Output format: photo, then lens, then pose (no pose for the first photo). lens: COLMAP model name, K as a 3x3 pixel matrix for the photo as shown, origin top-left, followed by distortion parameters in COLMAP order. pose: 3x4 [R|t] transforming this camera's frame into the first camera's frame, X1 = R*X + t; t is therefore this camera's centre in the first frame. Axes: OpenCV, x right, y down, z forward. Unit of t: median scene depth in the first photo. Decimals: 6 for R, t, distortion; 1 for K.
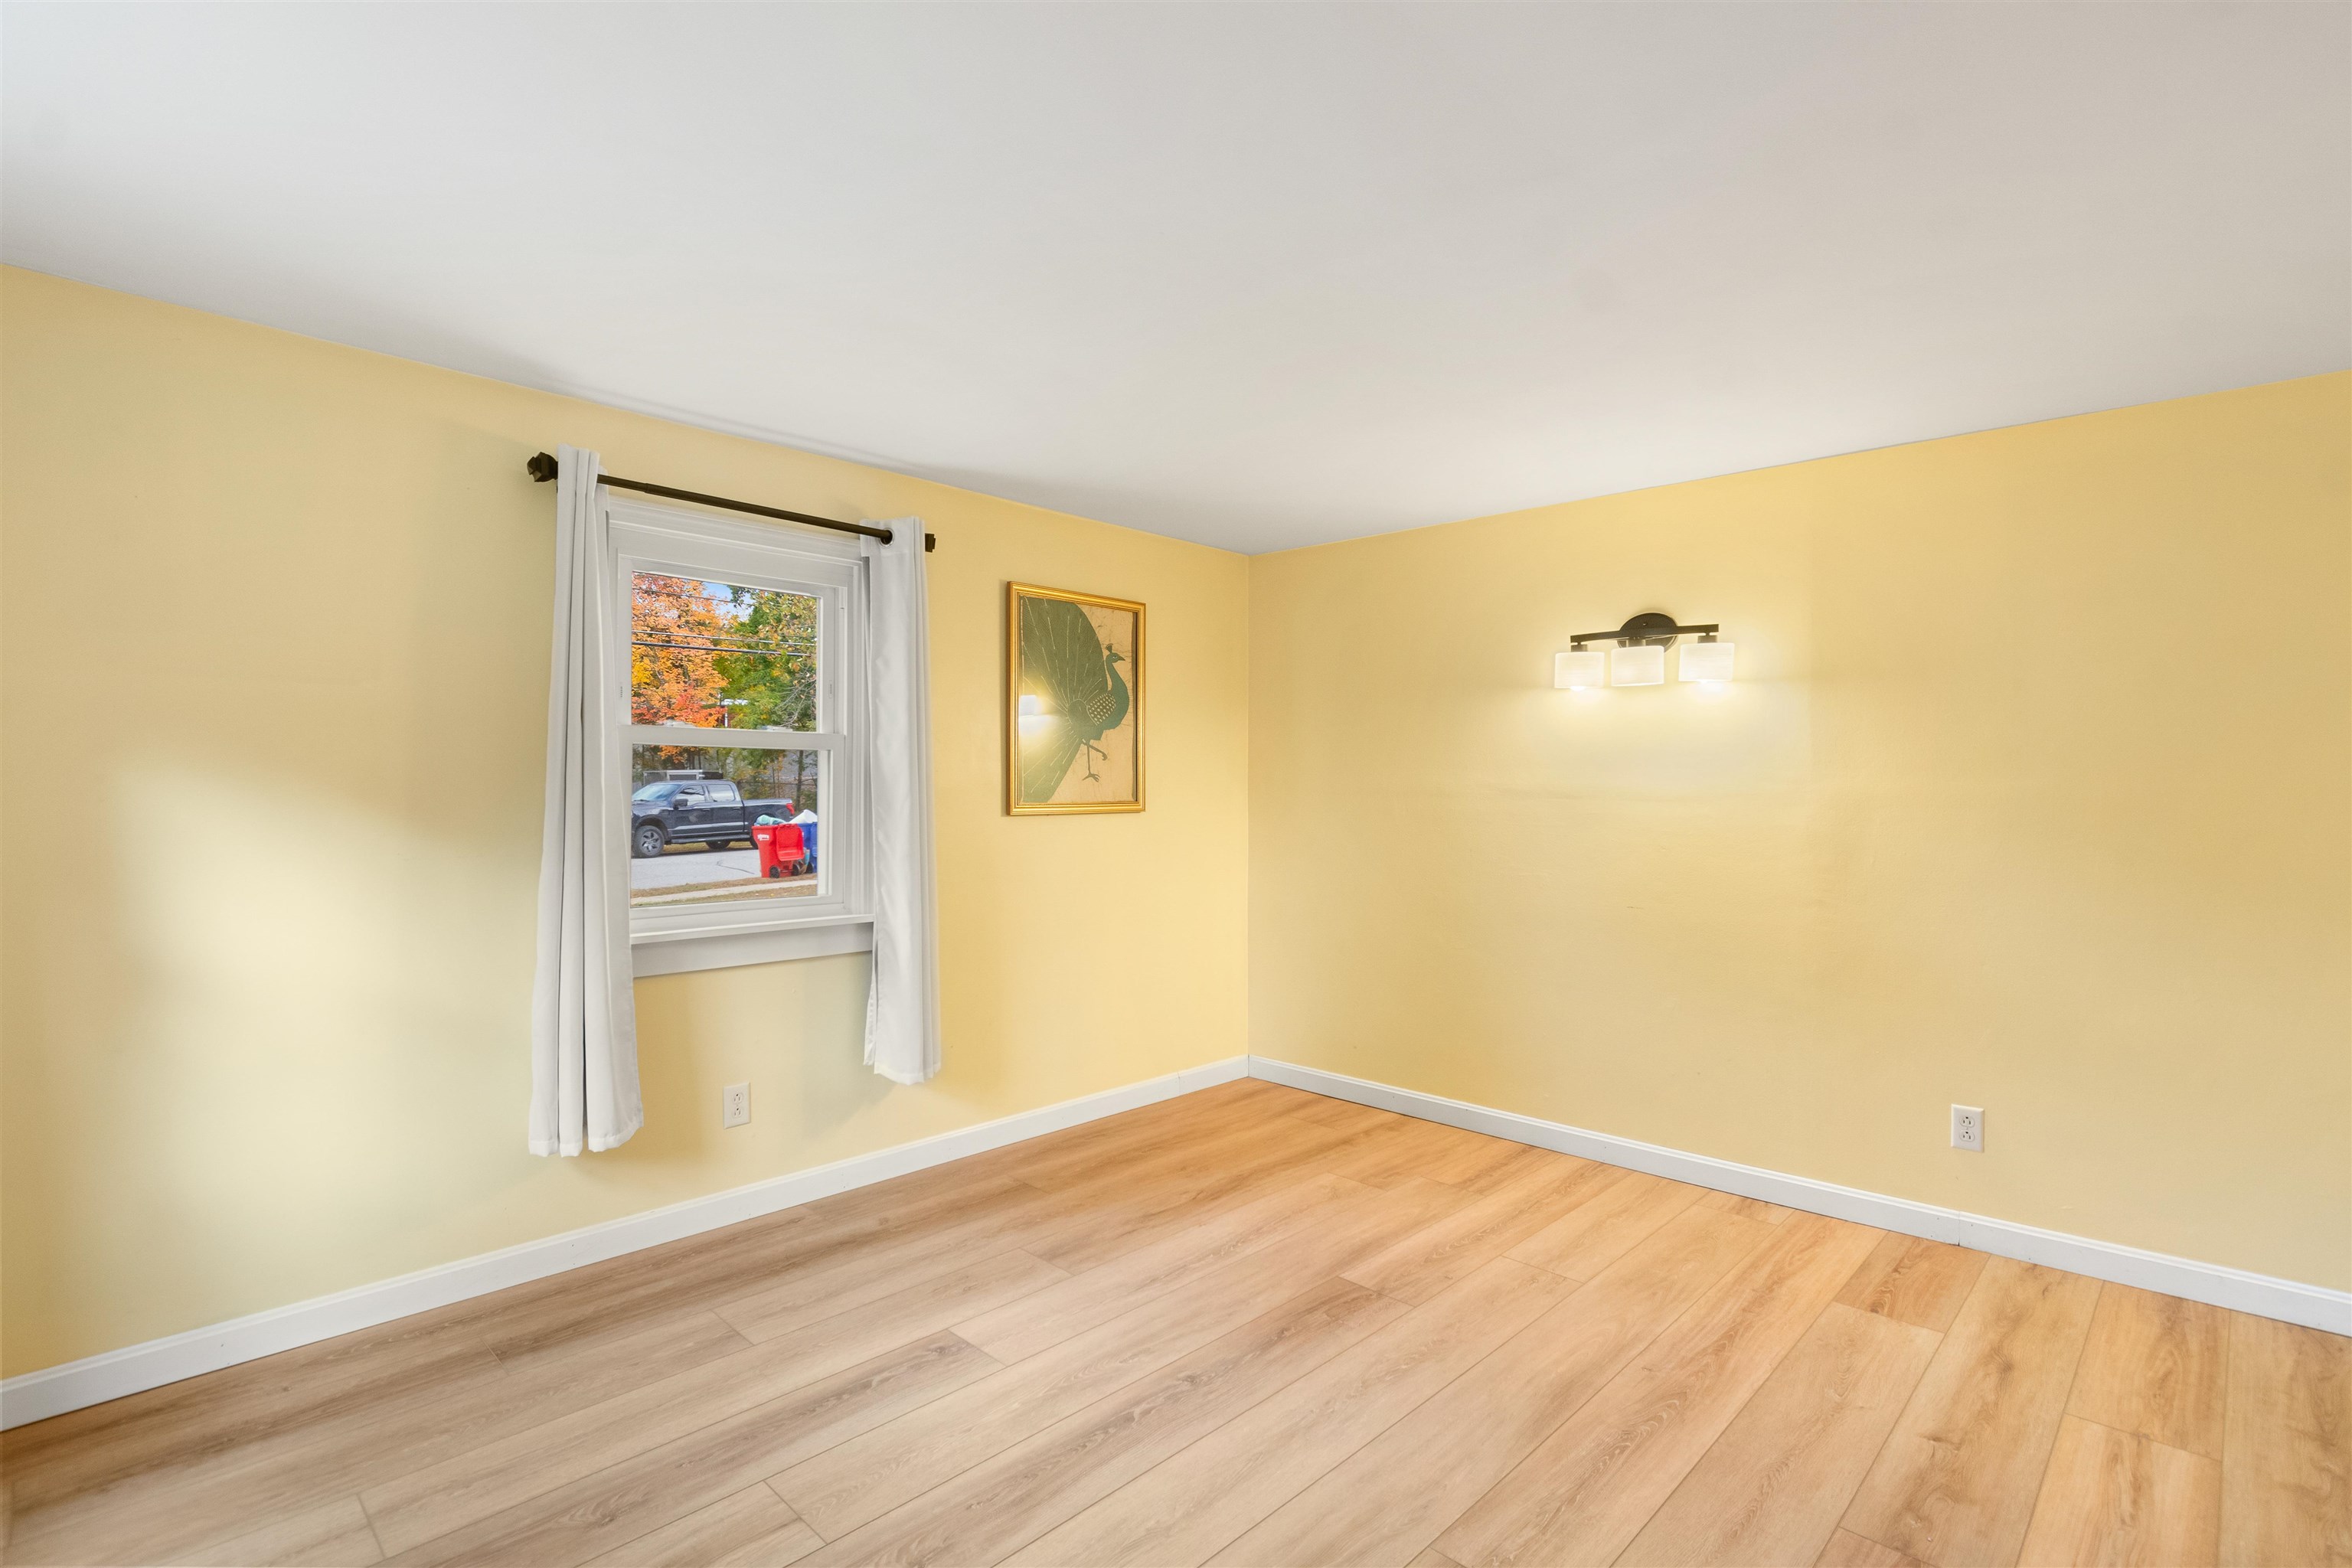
lens RADIAL K [[1090.8, 0, 1197.3], [0, 1090.8, 808.9], [0, 0, 1]] dist [0.000598, -0.006567]
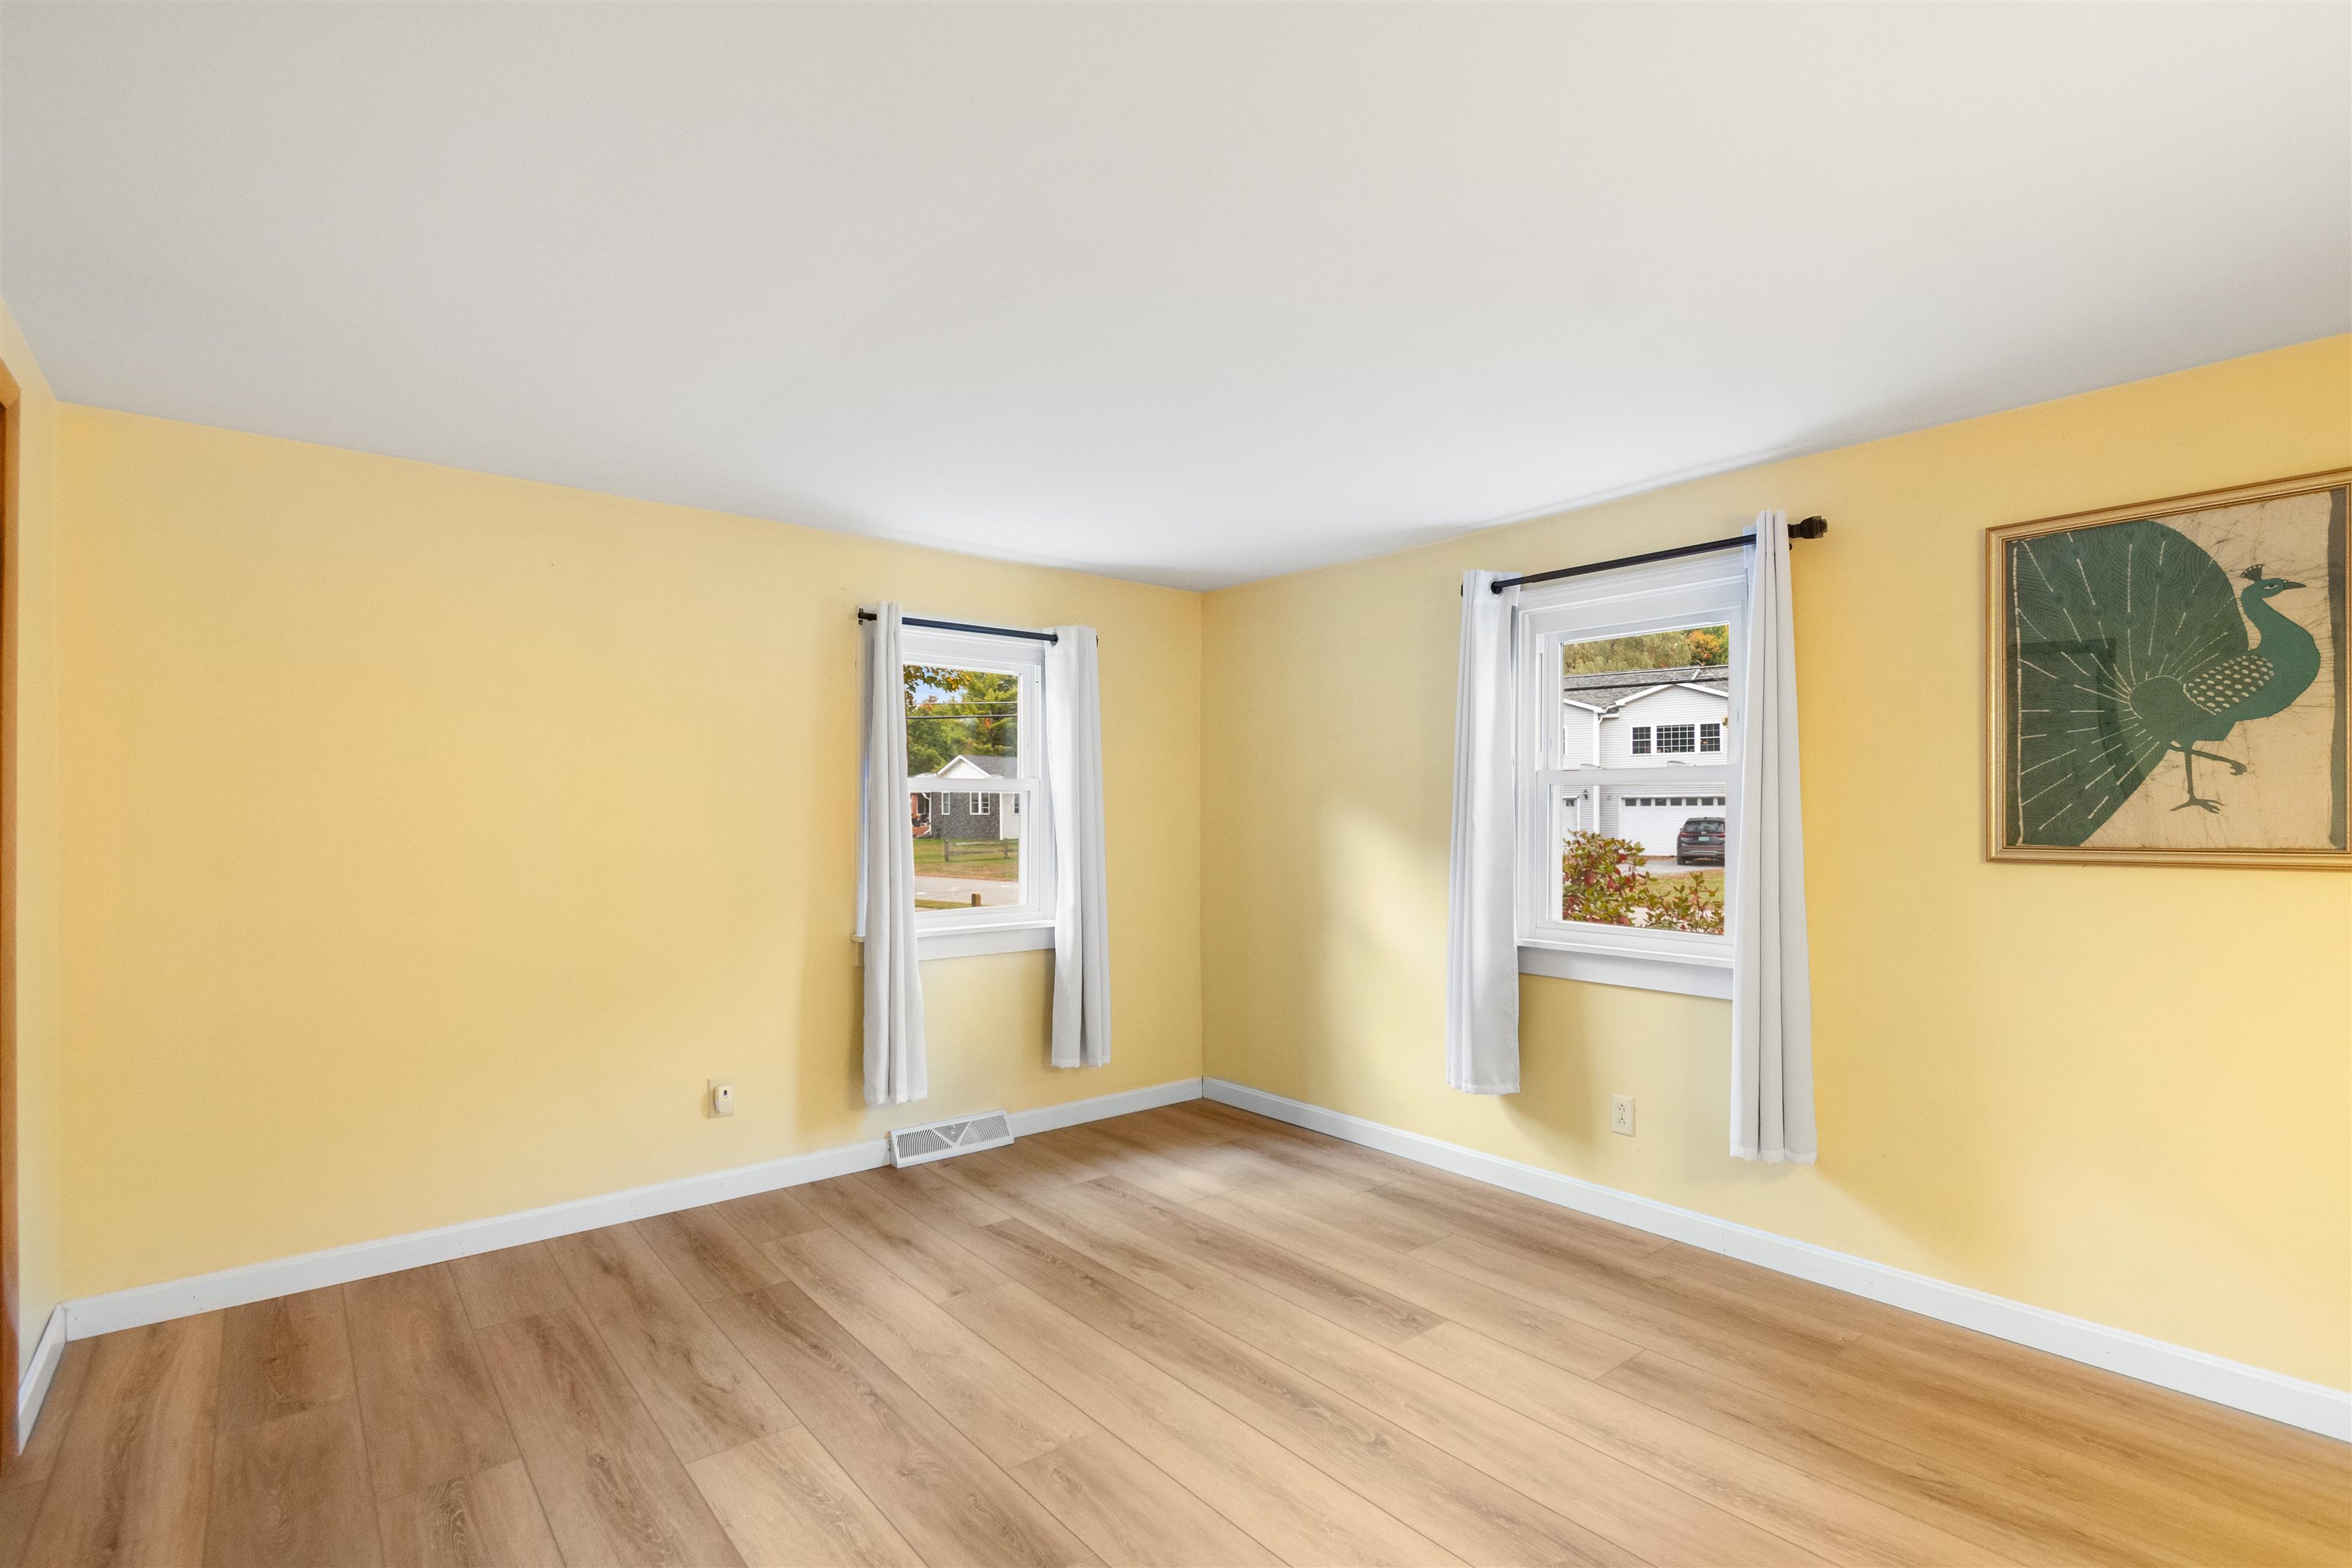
lens RADIAL K [[1116.2, 0, 1180.0], [0, 1116.2, 824.3], [0, 0, 1]] dist [0.001770, -0.006363]
pose [[-0.124504, 0.004563, -0.992209, 0.714874], [-0.020890, 0.999756, 0.007219, -0.015112], [0.991999, 0.021626, -0.124378, 0.682178]]
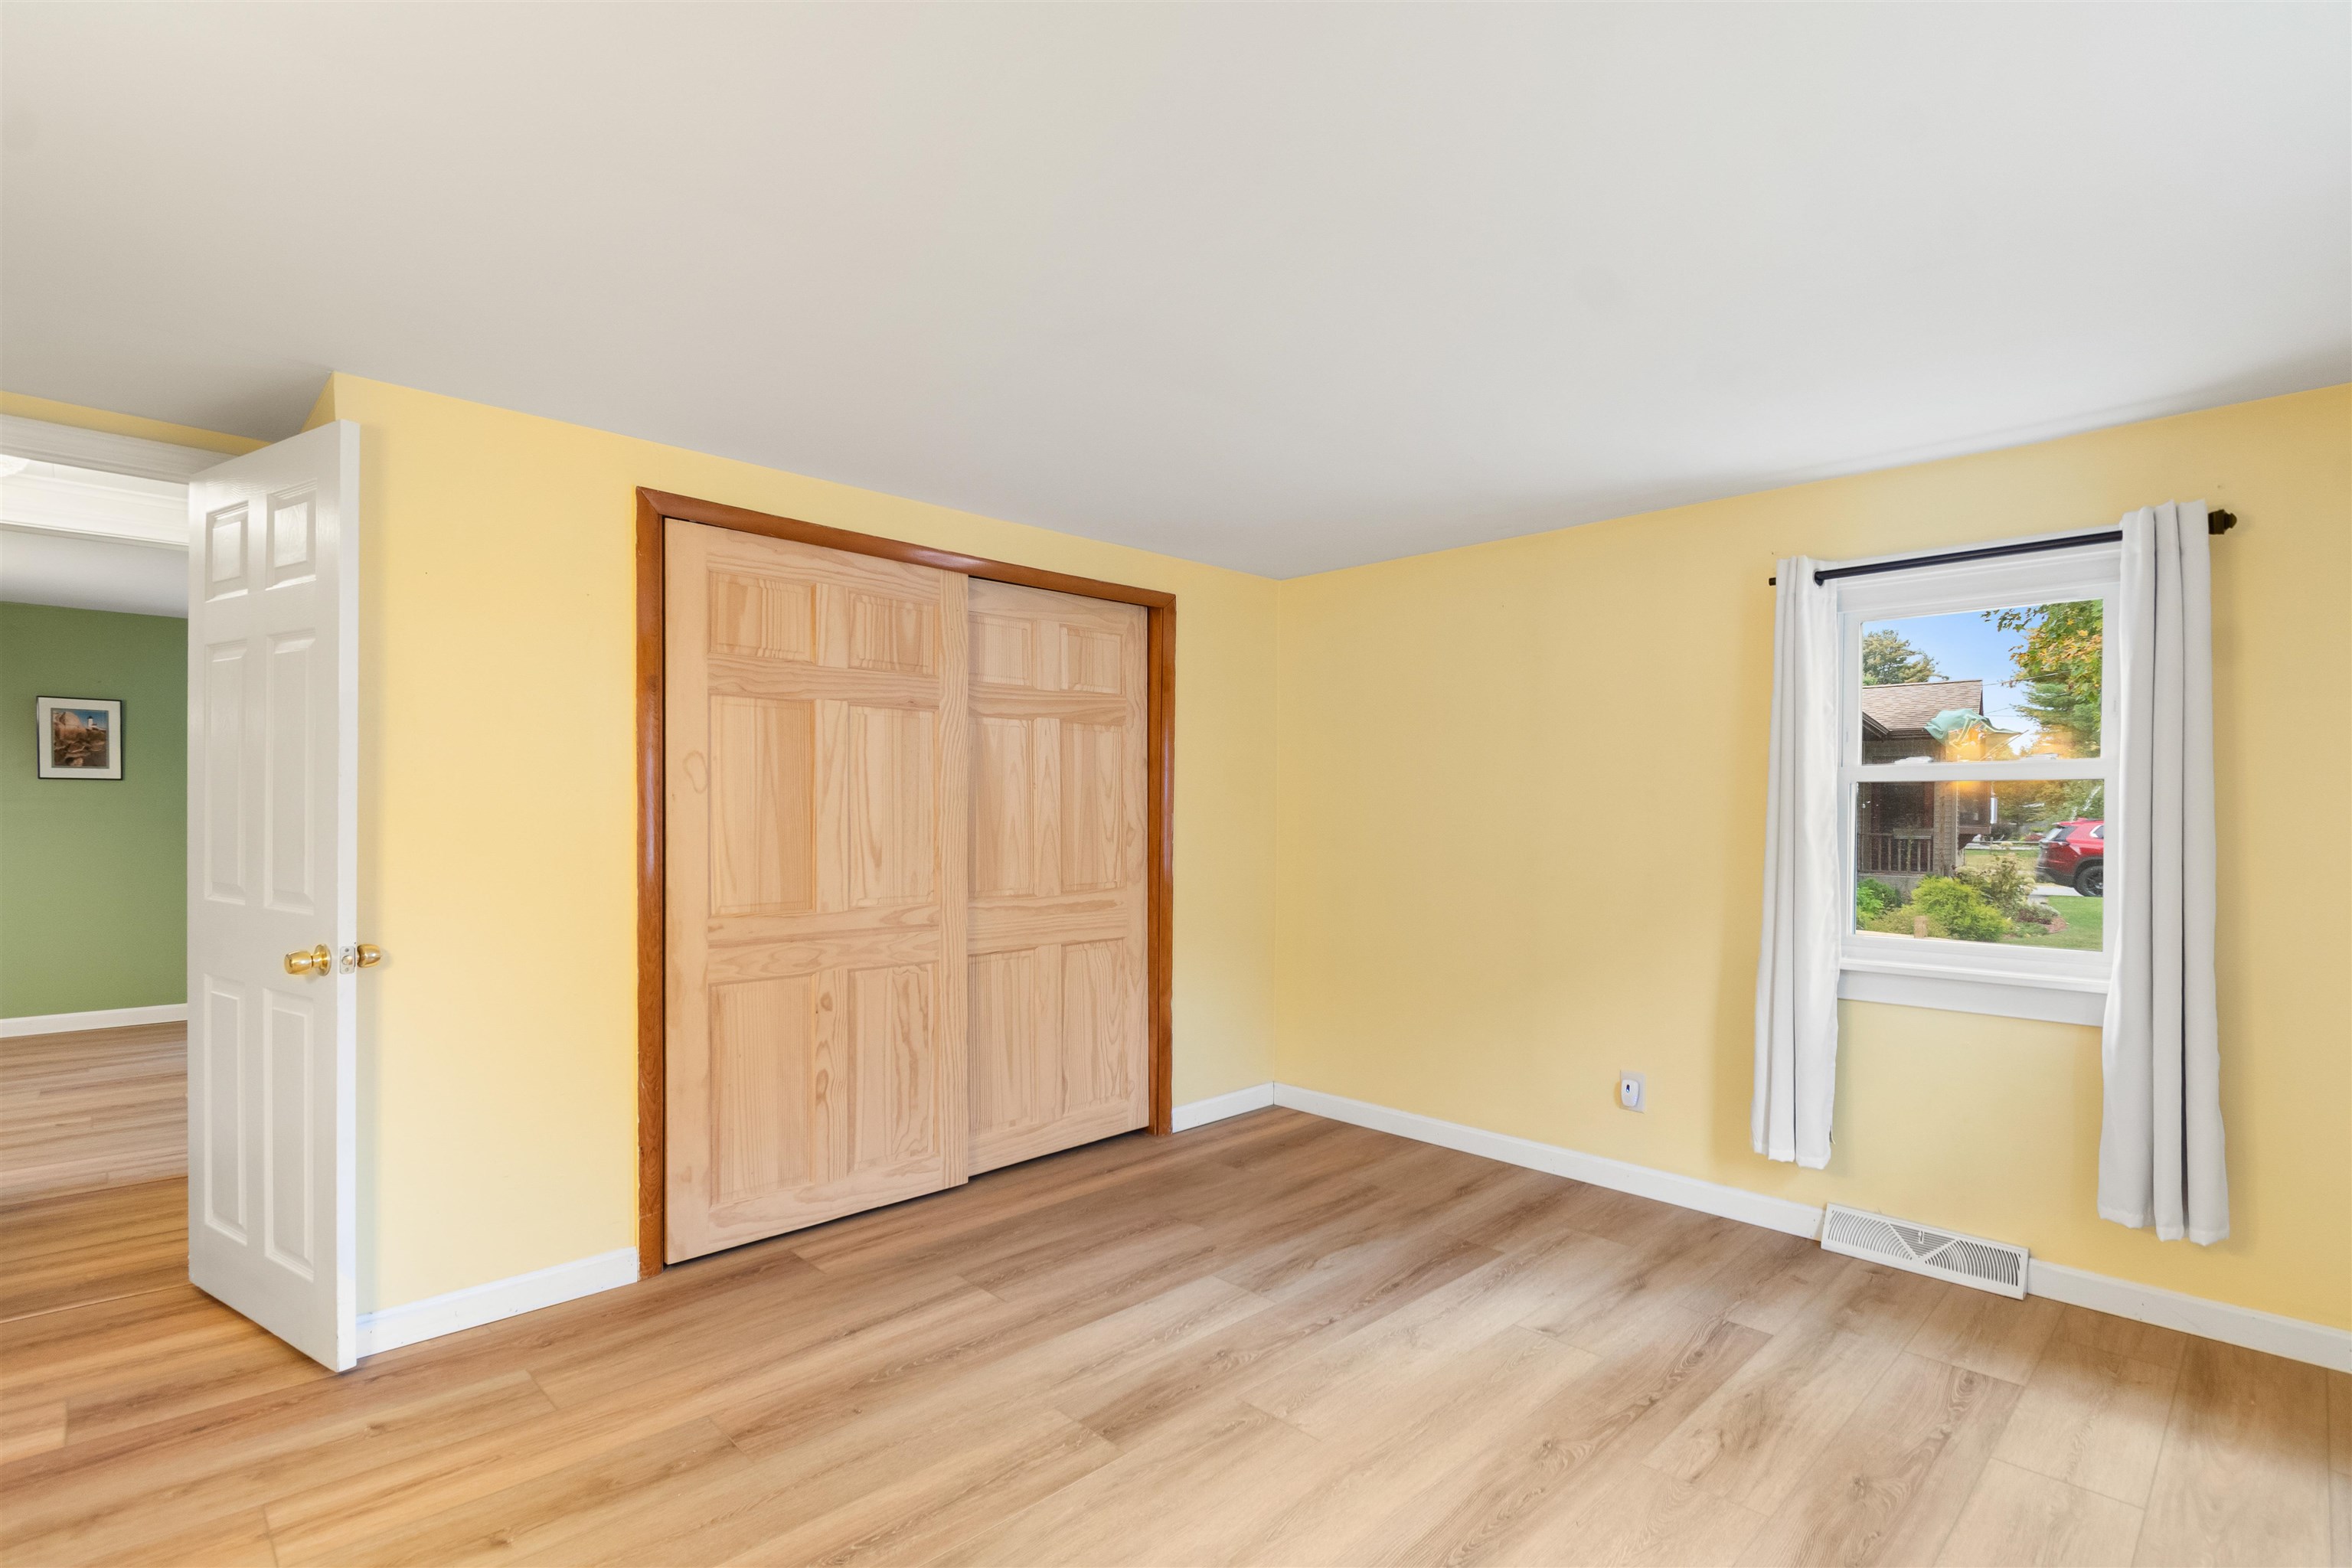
lens RADIAL K [[1116.2, 0, 1180.0], [0, 1116.2, 824.3], [0, 0, 1]] dist [0.001770, -0.006363]
pose [[-0.999093, -0.013963, 0.040232, 0.066855], [-0.012587, 0.999334, 0.034241, -0.027722], [-0.040684, 0.033704, -0.998603, 1.245558]]
